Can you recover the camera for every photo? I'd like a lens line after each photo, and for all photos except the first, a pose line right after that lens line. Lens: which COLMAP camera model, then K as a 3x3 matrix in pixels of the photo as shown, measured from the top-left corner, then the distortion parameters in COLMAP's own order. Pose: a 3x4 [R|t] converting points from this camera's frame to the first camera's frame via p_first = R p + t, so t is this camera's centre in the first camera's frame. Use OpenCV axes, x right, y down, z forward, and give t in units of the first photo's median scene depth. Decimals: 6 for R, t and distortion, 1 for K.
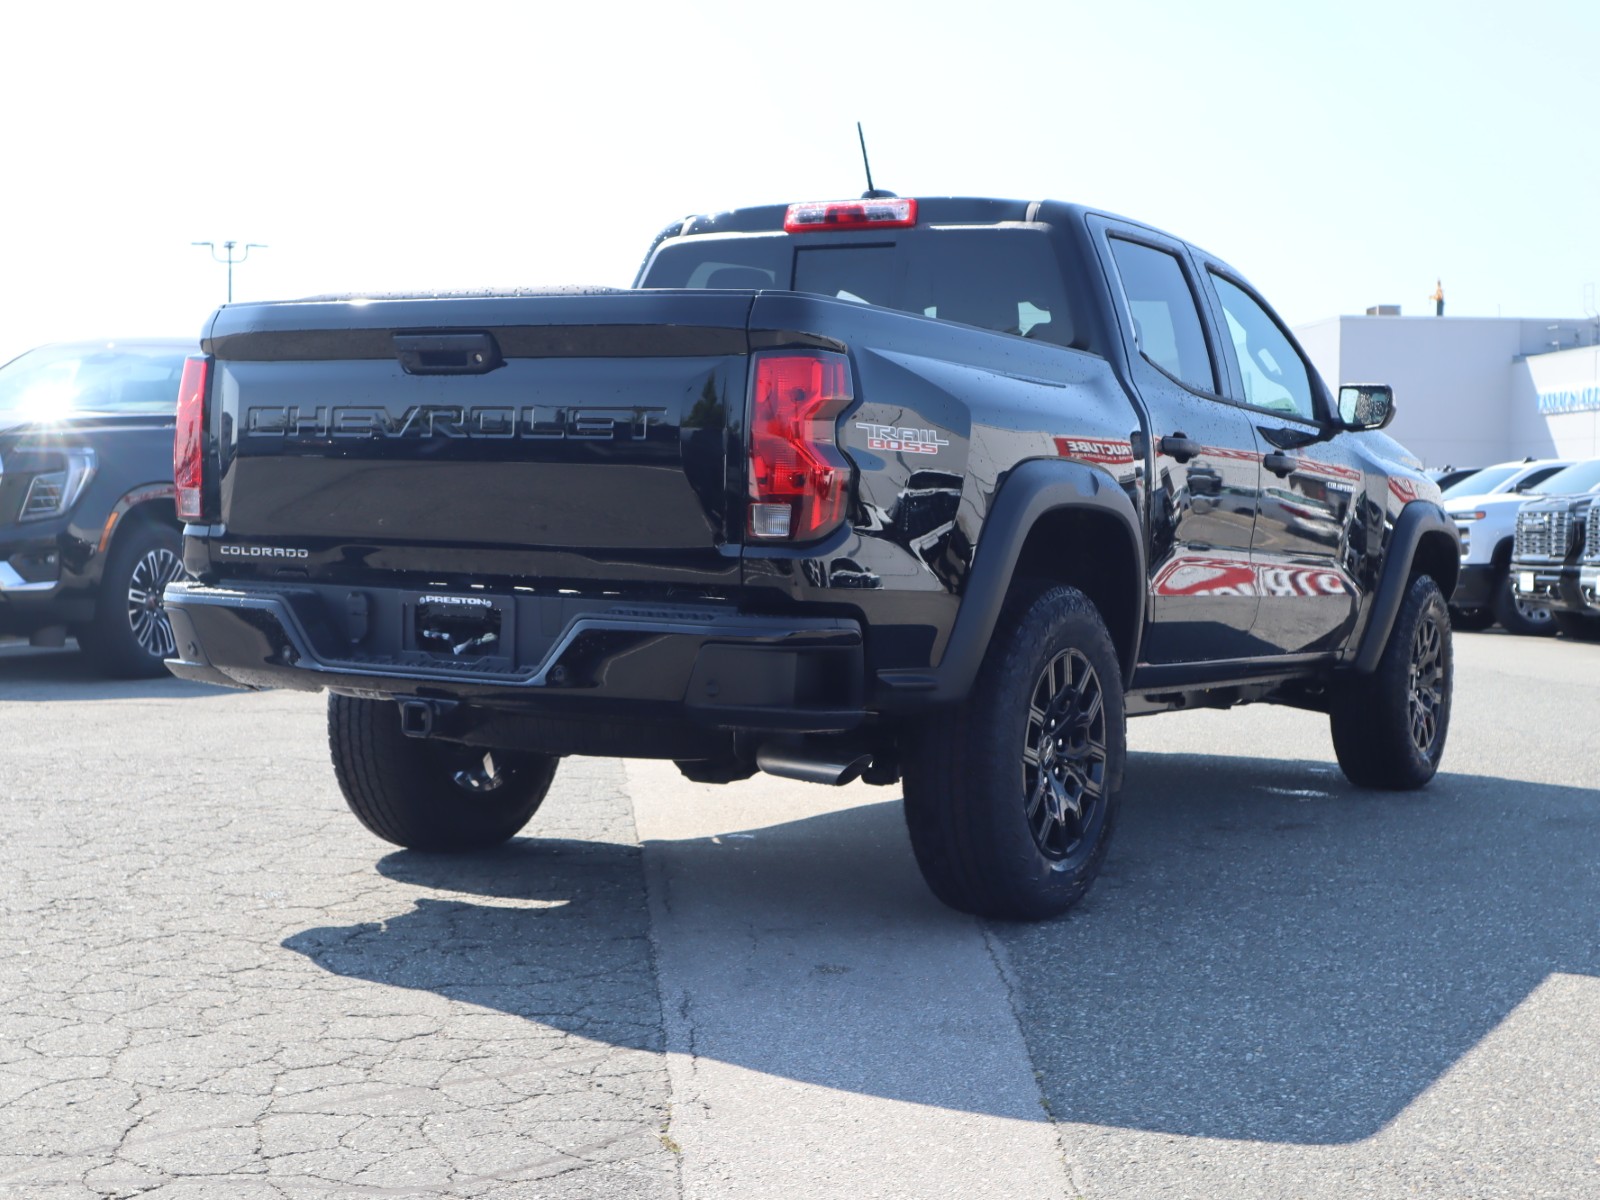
lens RADIAL K [[2614.0, 0, 721.1], [0, 2614.0, 600.5], [0, 0, 1]] dist [0.017108, 0.062882]
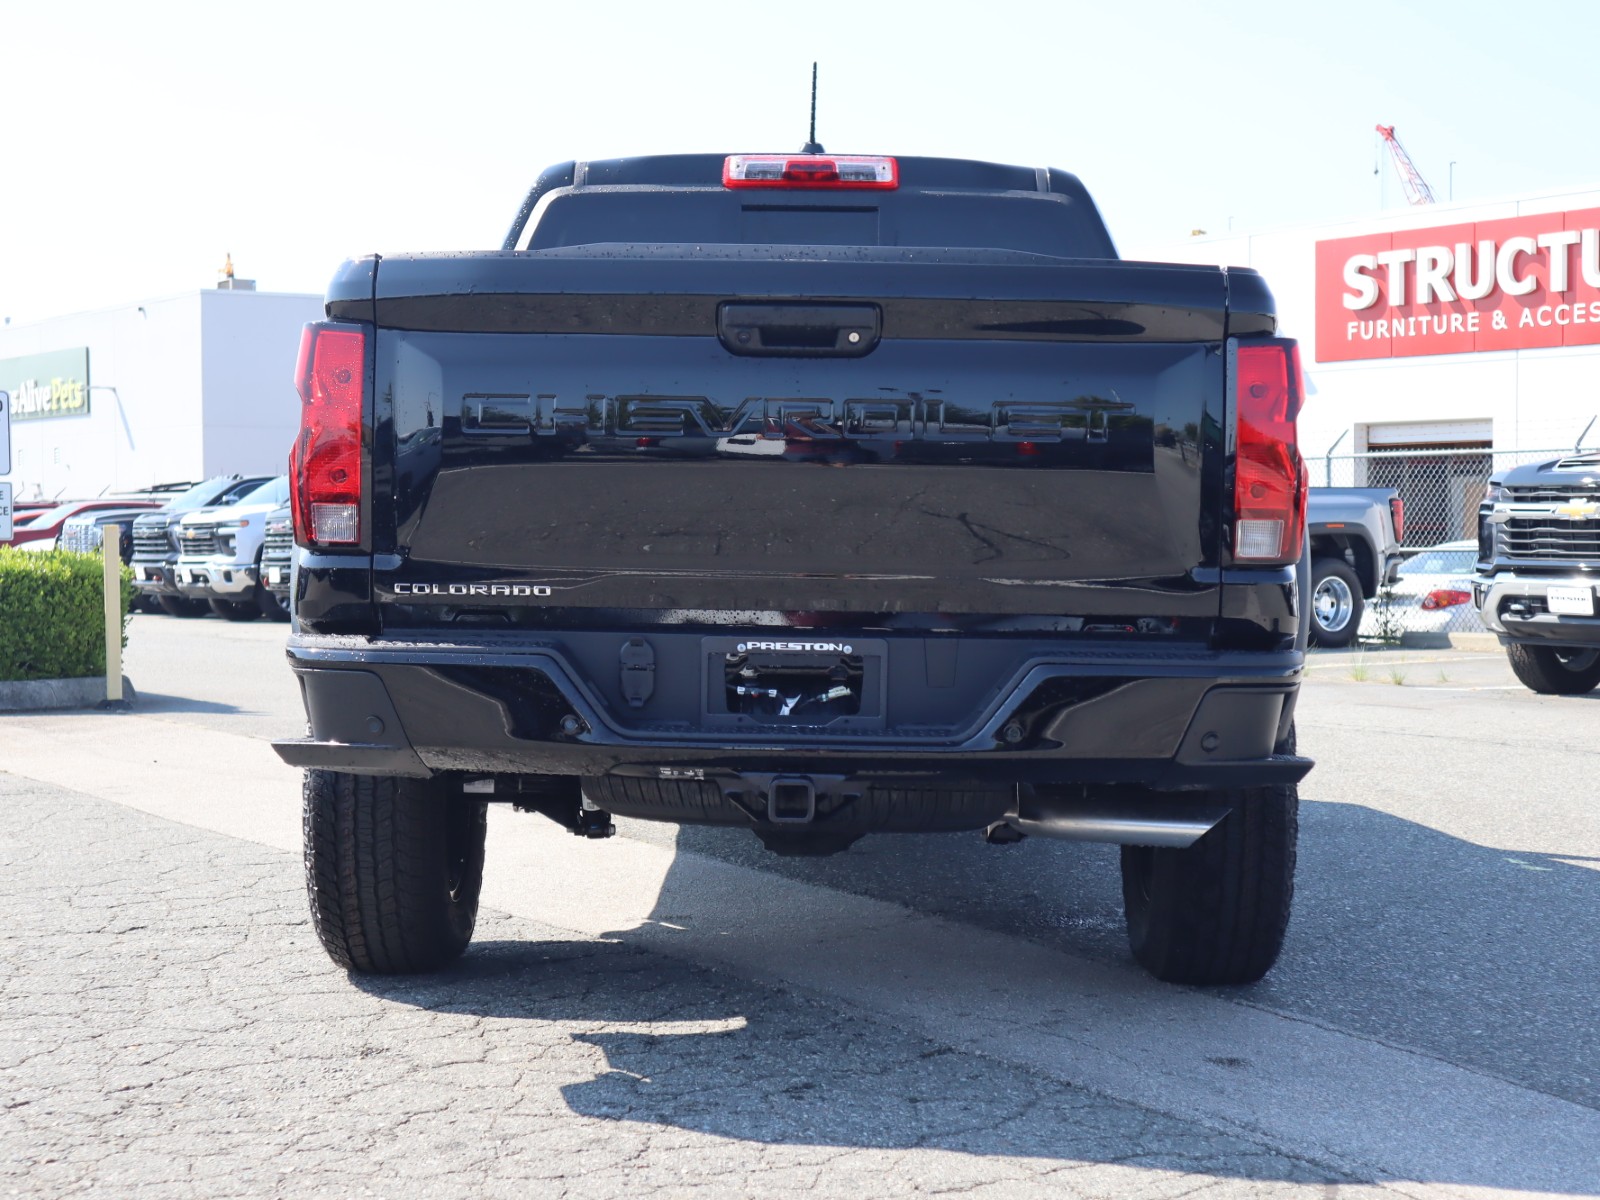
lens RADIAL K [[2798.3, 0, 800.0], [0, 2798.3, 600.0], [0, 0, 1]] dist [0.035226, -0.059785]
pose [[0.837150, -0.029585, 0.546173, -0.510588], [0.028113, 0.999544, 0.011052, -0.021248], [-0.546251, 0.006102, 0.837599, 0.274222]]
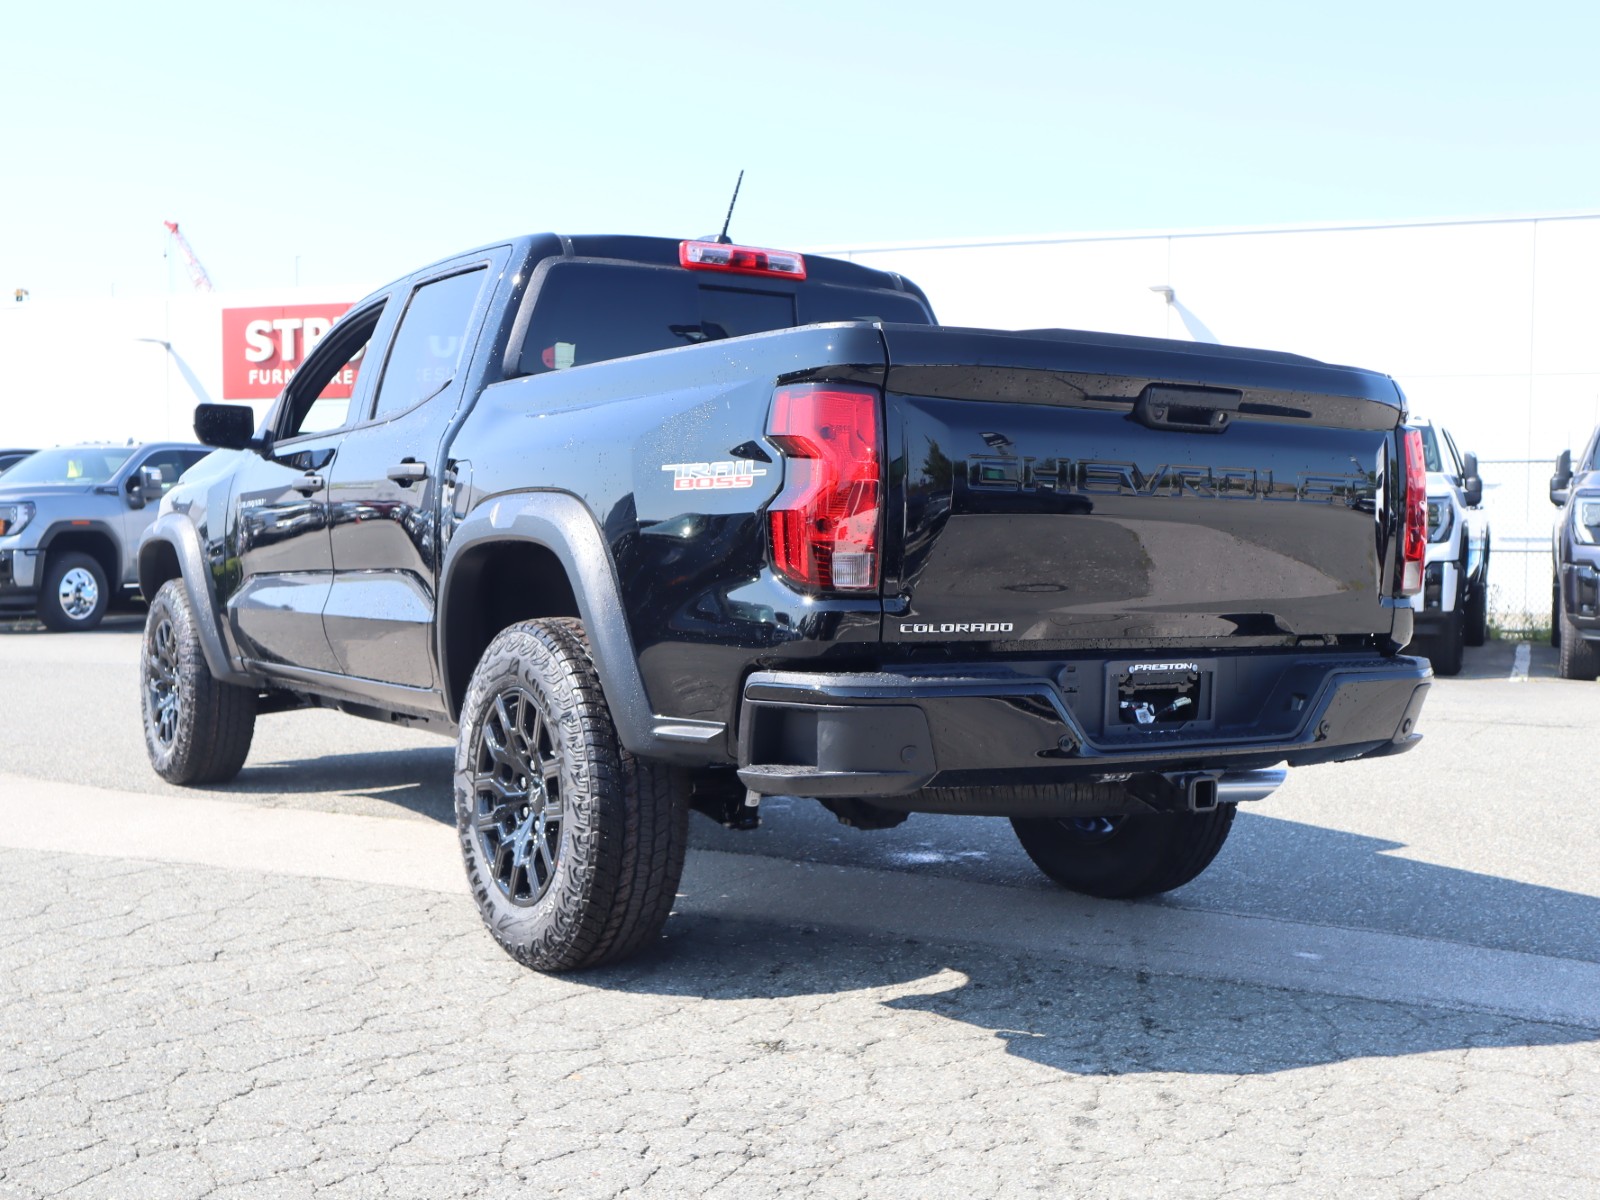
lens RADIAL K [[1948.8, 0, 800.0], [0, 1948.8, 600.0], [0, 0, 1]] dist [-0.066592, 0.267092]
pose [[0.351494, -0.053024, 0.934687, -0.746281], [0.024268, 0.998575, 0.047523, -0.056540], [-0.935876, 0.005979, 0.352280, 0.800966]]
